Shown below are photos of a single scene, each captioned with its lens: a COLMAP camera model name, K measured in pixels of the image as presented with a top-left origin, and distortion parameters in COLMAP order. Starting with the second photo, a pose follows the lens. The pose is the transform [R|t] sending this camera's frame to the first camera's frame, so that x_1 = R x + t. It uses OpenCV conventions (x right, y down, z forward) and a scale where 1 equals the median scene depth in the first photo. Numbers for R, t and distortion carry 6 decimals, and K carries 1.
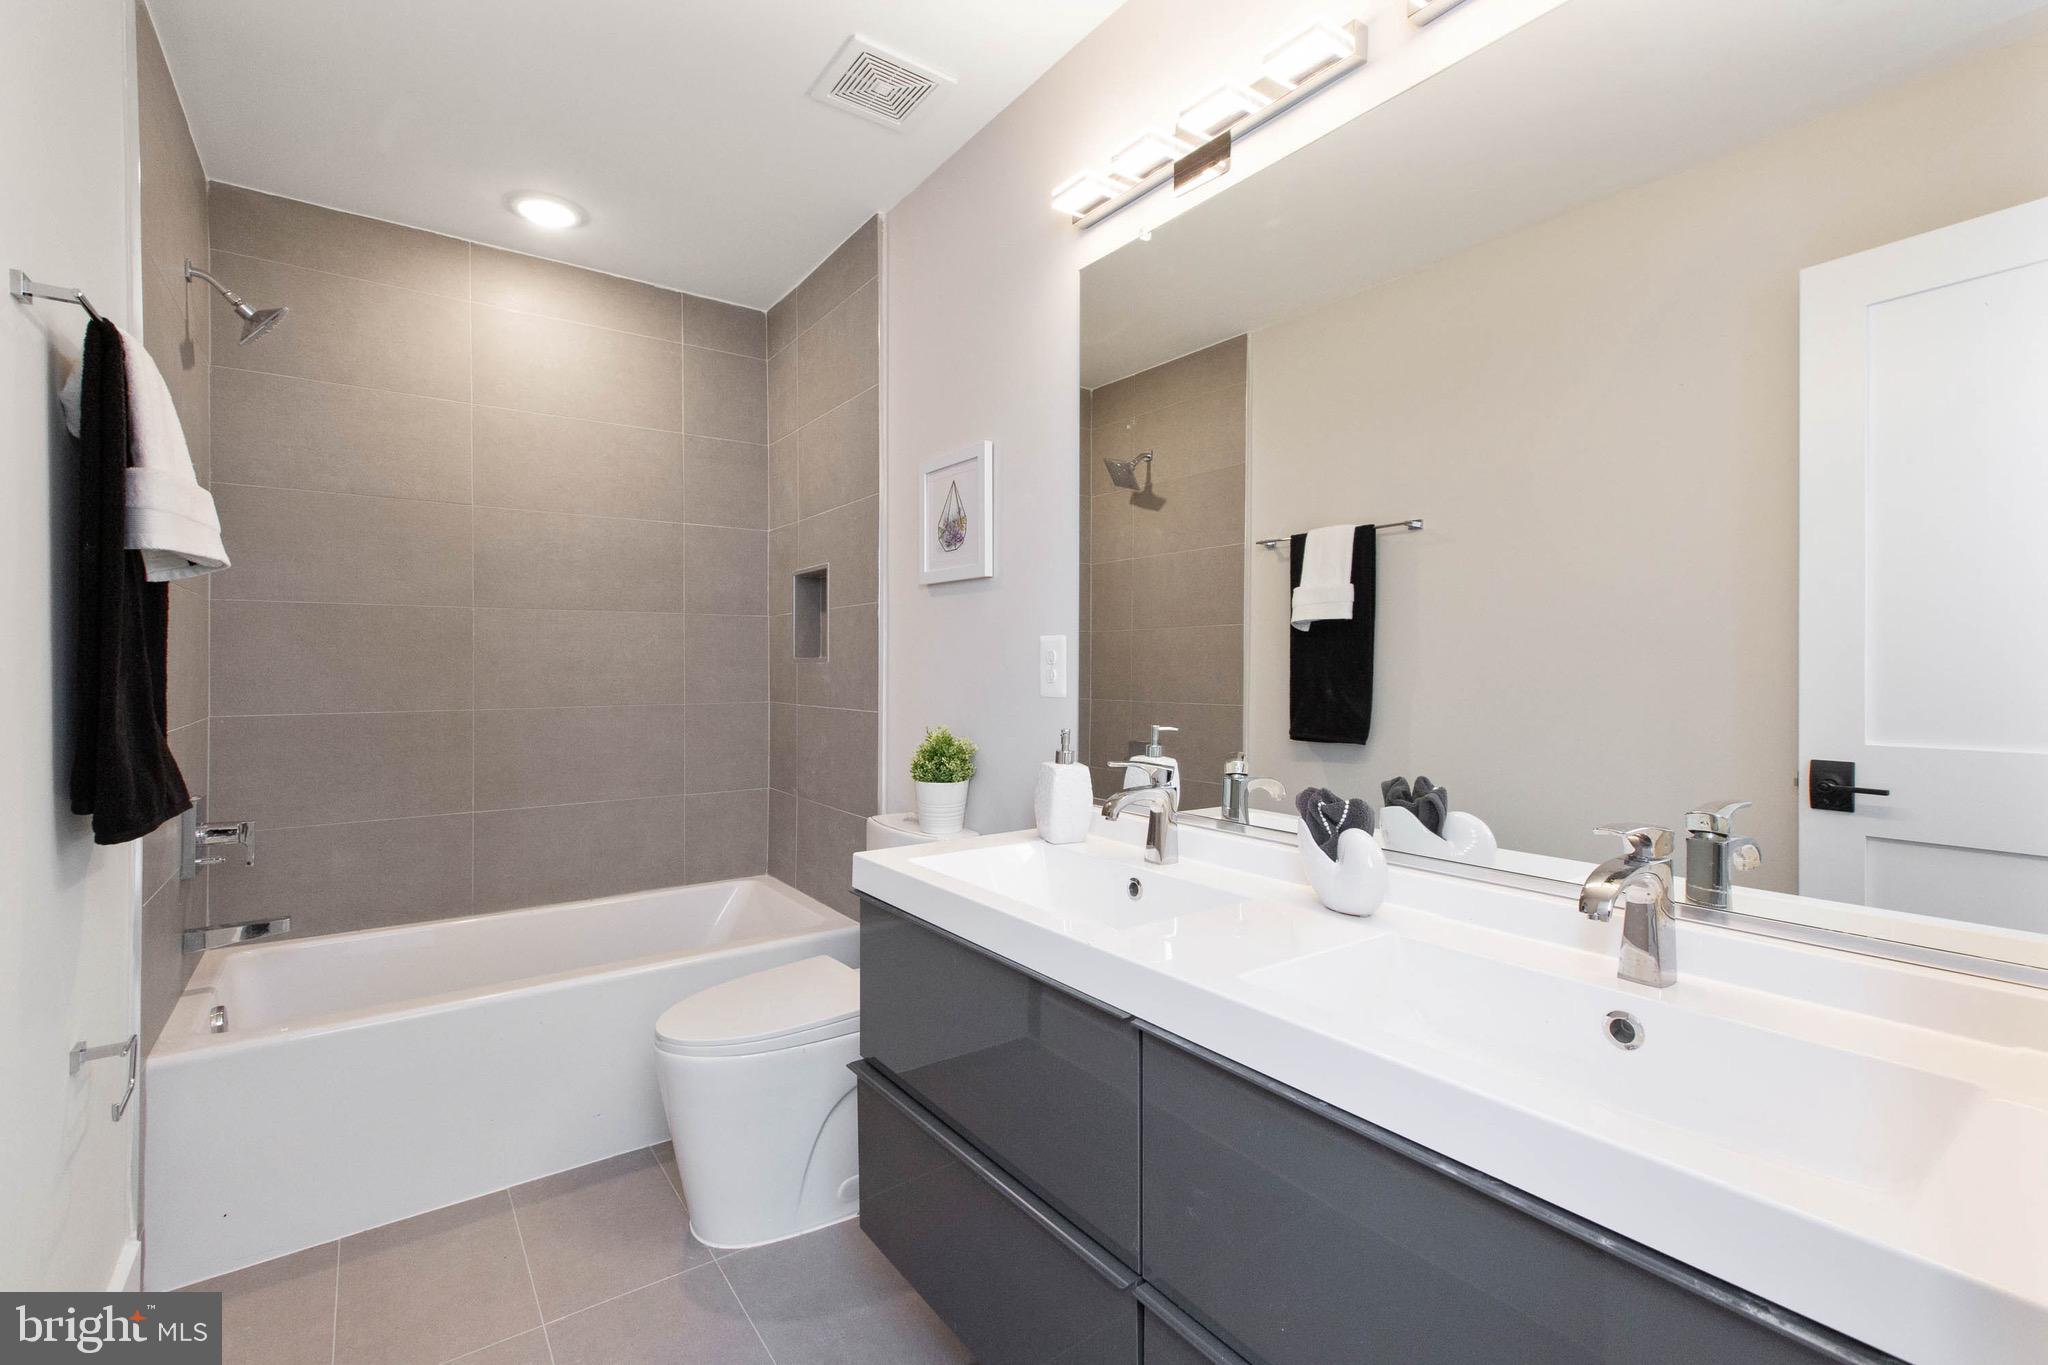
lens RADIAL K [[926.4, 0, 1014.6], [0, 926.4, 681.4], [0, 0, 1]] dist [-0.000738, -0.000238]
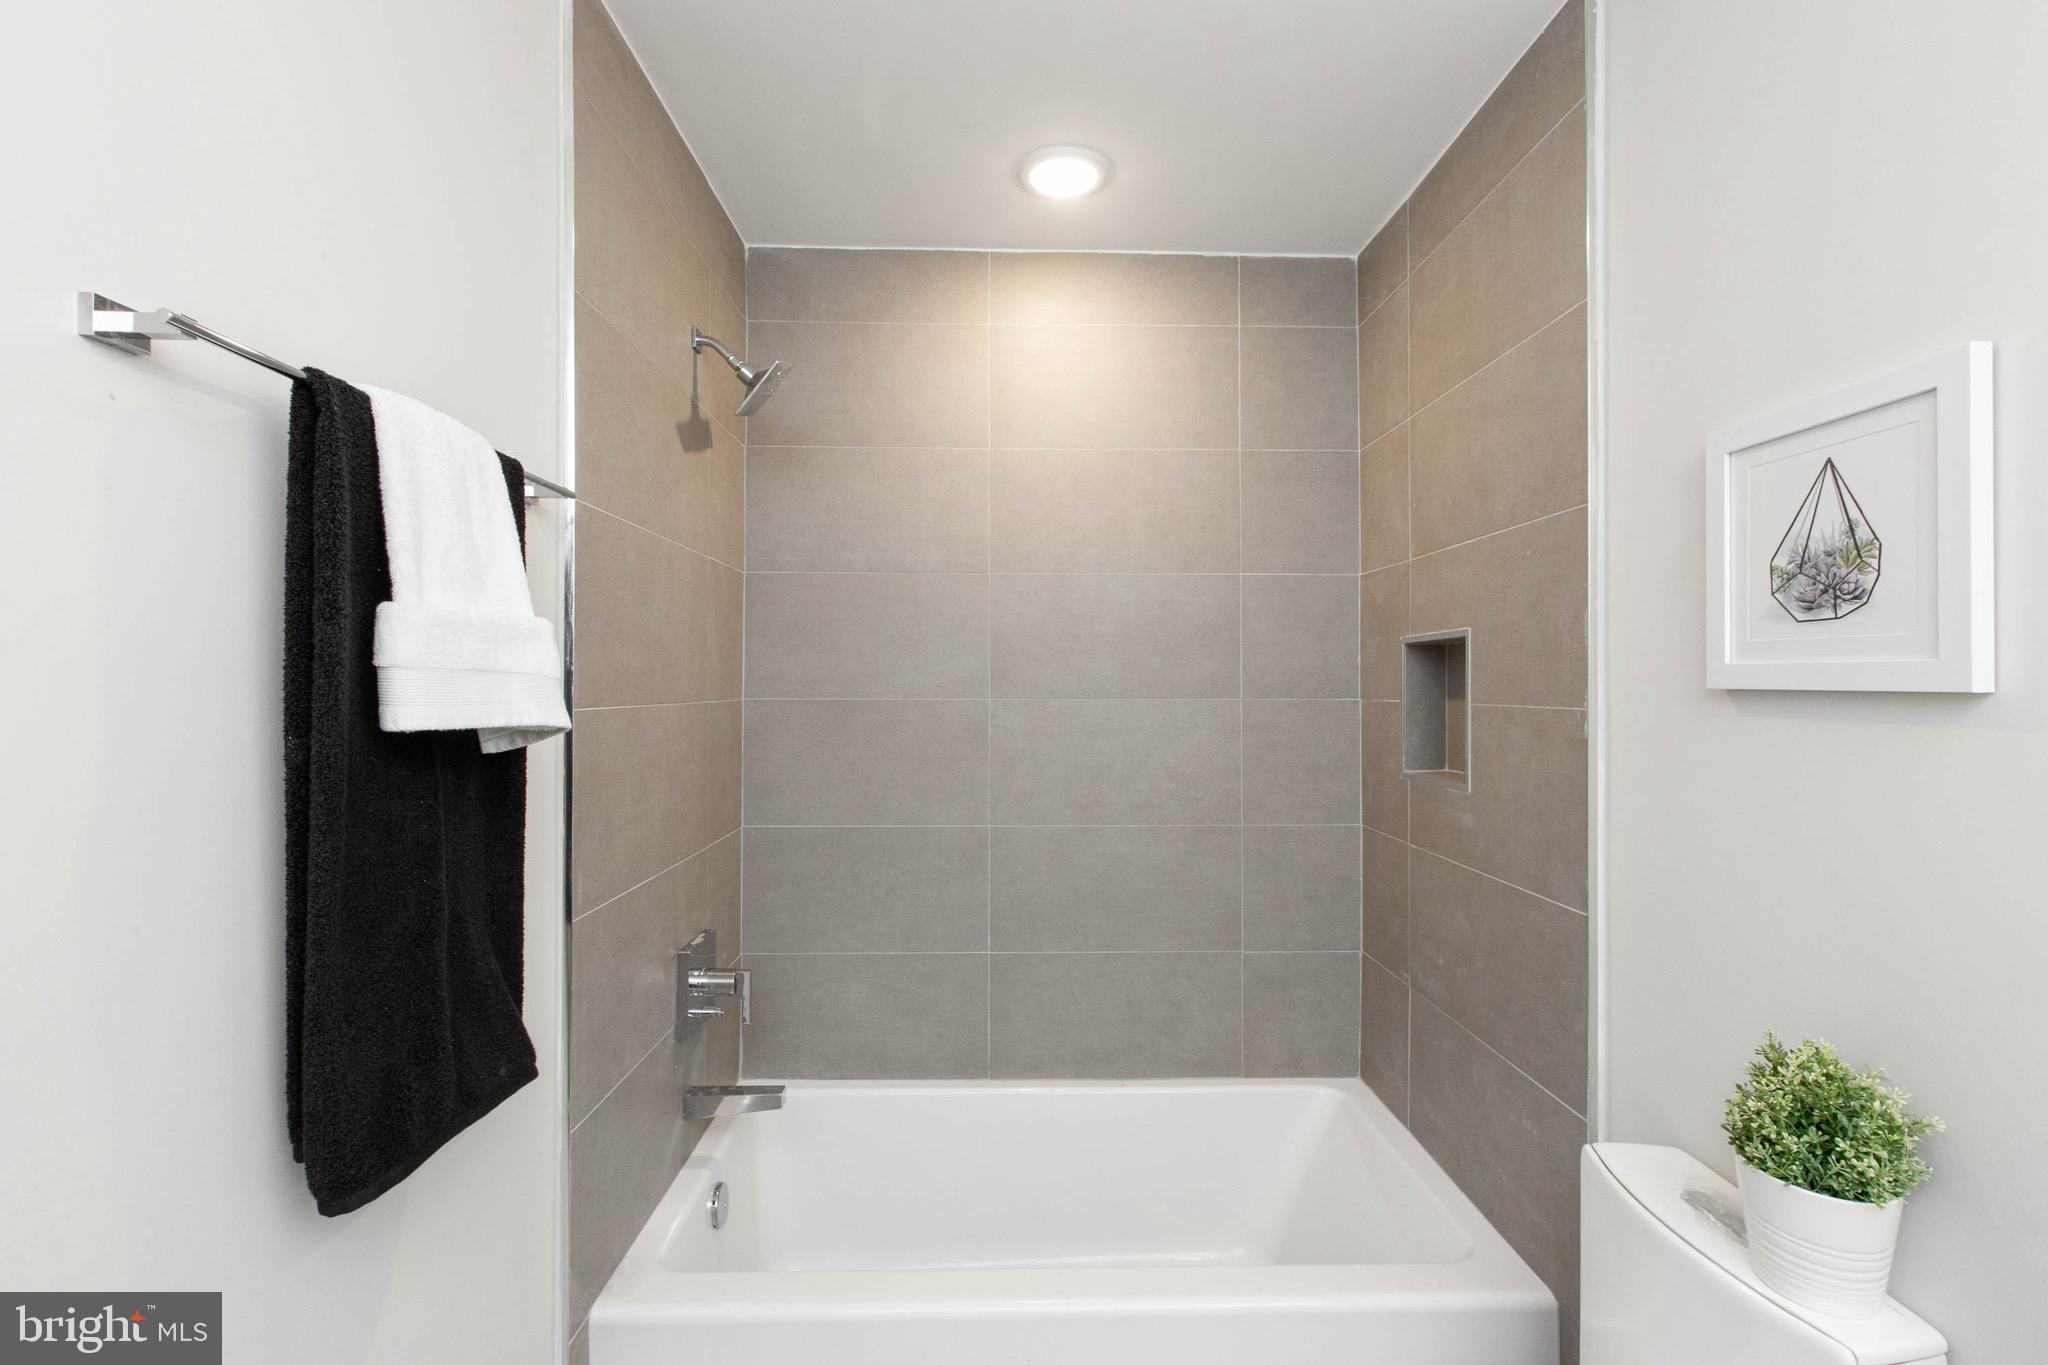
lens RADIAL K [[926.4, 0, 1036.0], [0, 926.4, 685.9], [0, 0, 1]] dist [-0.000738, -0.000238]
pose [[0.841274, -0.003520, -0.540597, -0.126290], [-0.003882, 0.999914, -0.012552, -0.090726], [0.540595, 0.012659, 0.841188, 0.381077]]
